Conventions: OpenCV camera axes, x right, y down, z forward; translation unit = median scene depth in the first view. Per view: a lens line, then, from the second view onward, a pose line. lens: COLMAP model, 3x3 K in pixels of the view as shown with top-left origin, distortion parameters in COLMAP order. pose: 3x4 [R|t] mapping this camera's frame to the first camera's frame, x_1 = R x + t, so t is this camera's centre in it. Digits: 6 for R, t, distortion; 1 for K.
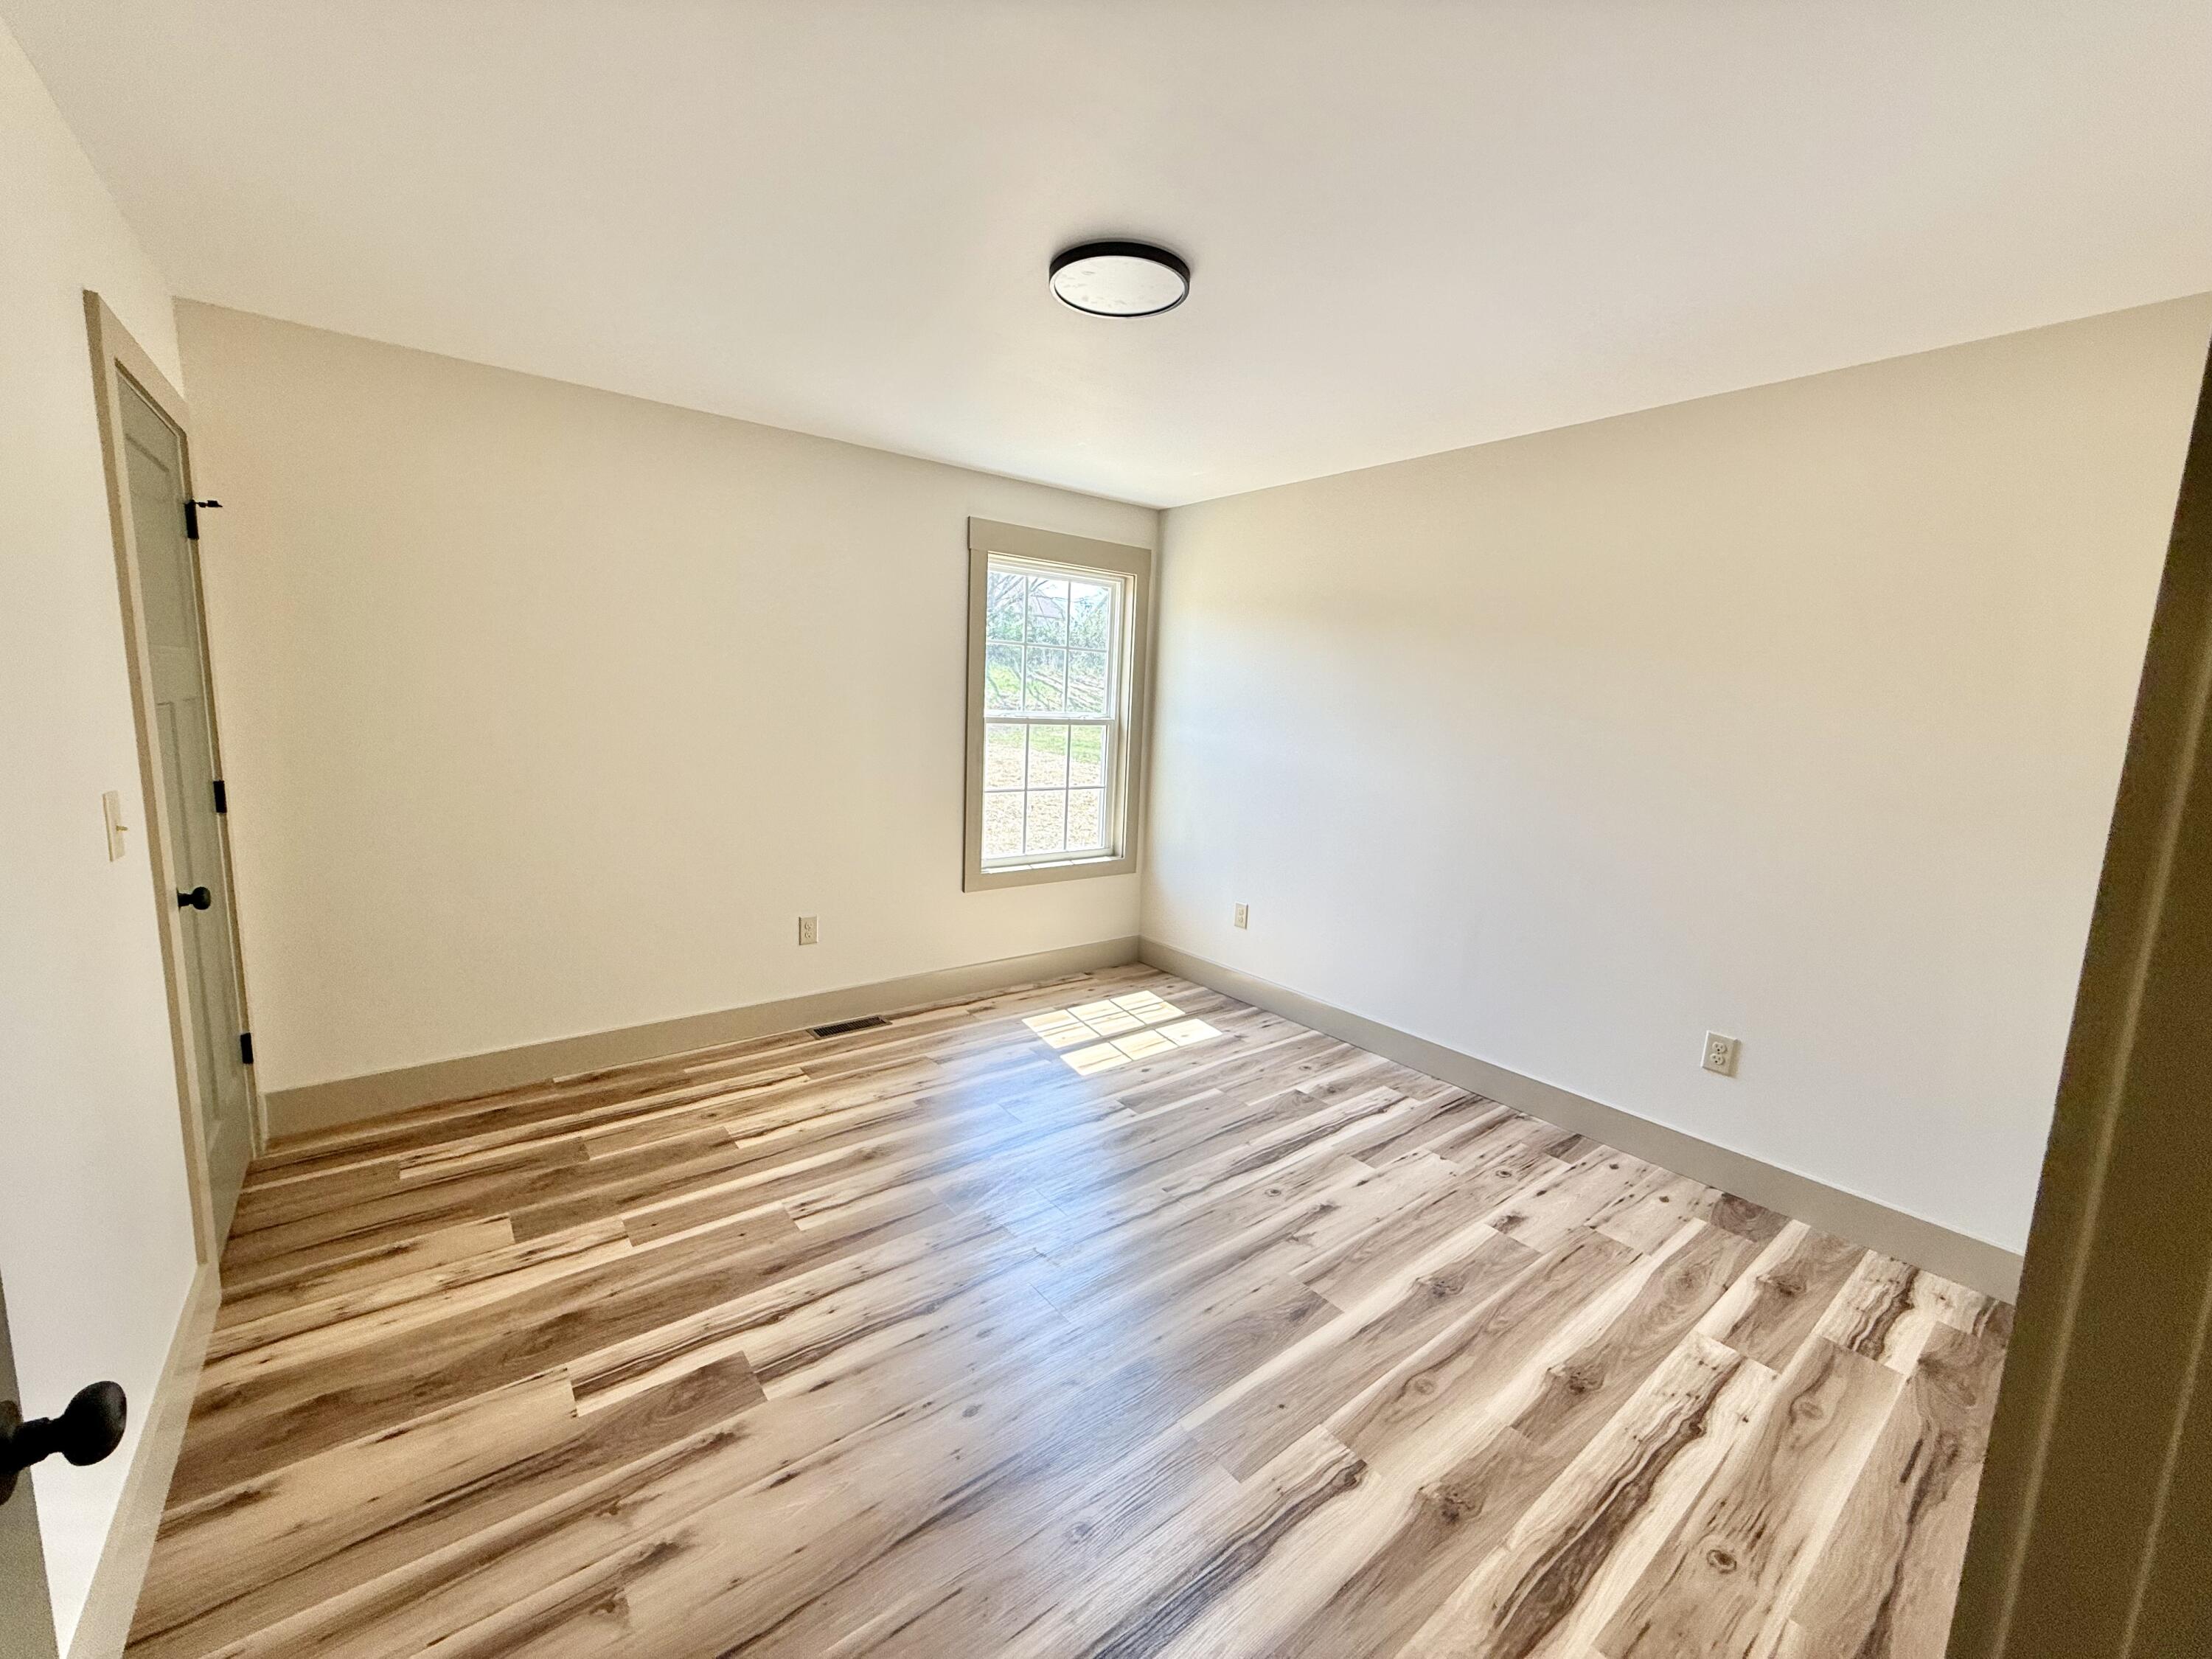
lens RADIAL K [[880.0, 0, 1110.3], [0, 880.0, 830.0], [0, 0, 1]] dist [-0.000795, 0.000905]
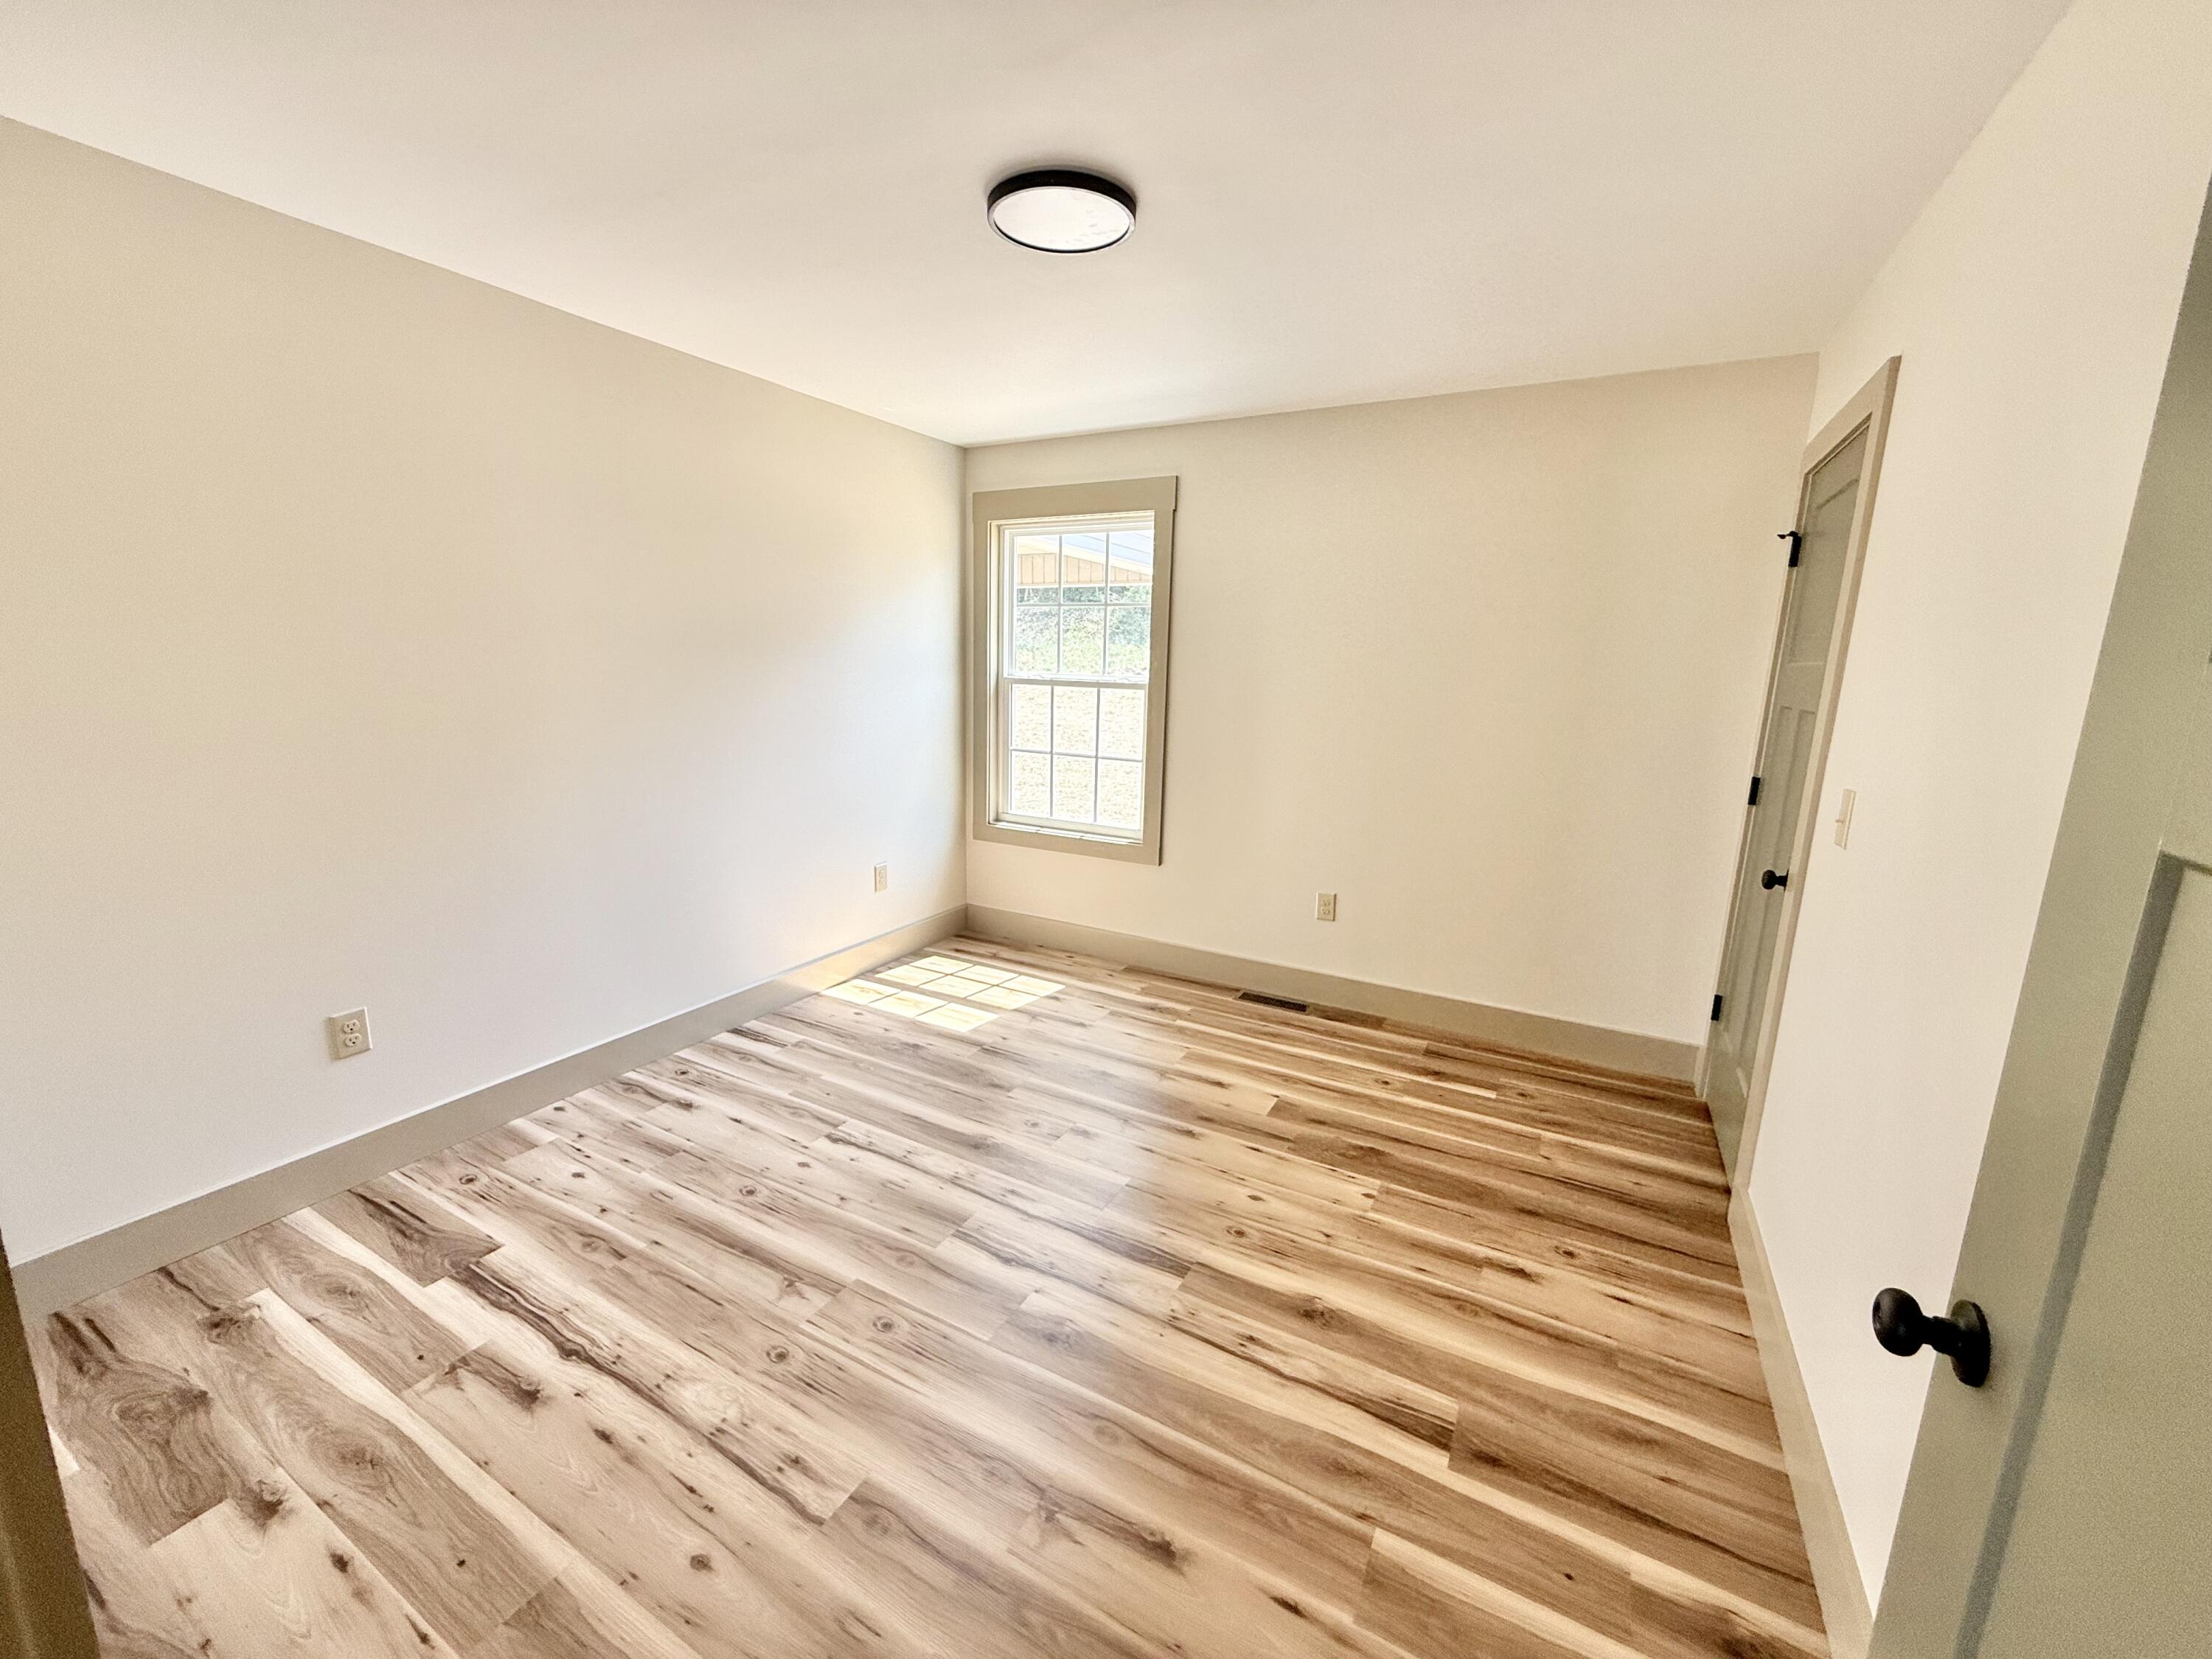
lens RADIAL K [[880.0, 0, 1098.1], [0, 880.0, 848.8], [0, 0, 1]] dist [-0.000795, 0.000905]
pose [[0.382554, 0.156786, -0.910533, 0.904336], [-0.148277, 0.983141, 0.106991, -0.050694], [0.911958, 0.094081, 0.399352, 0.655965]]
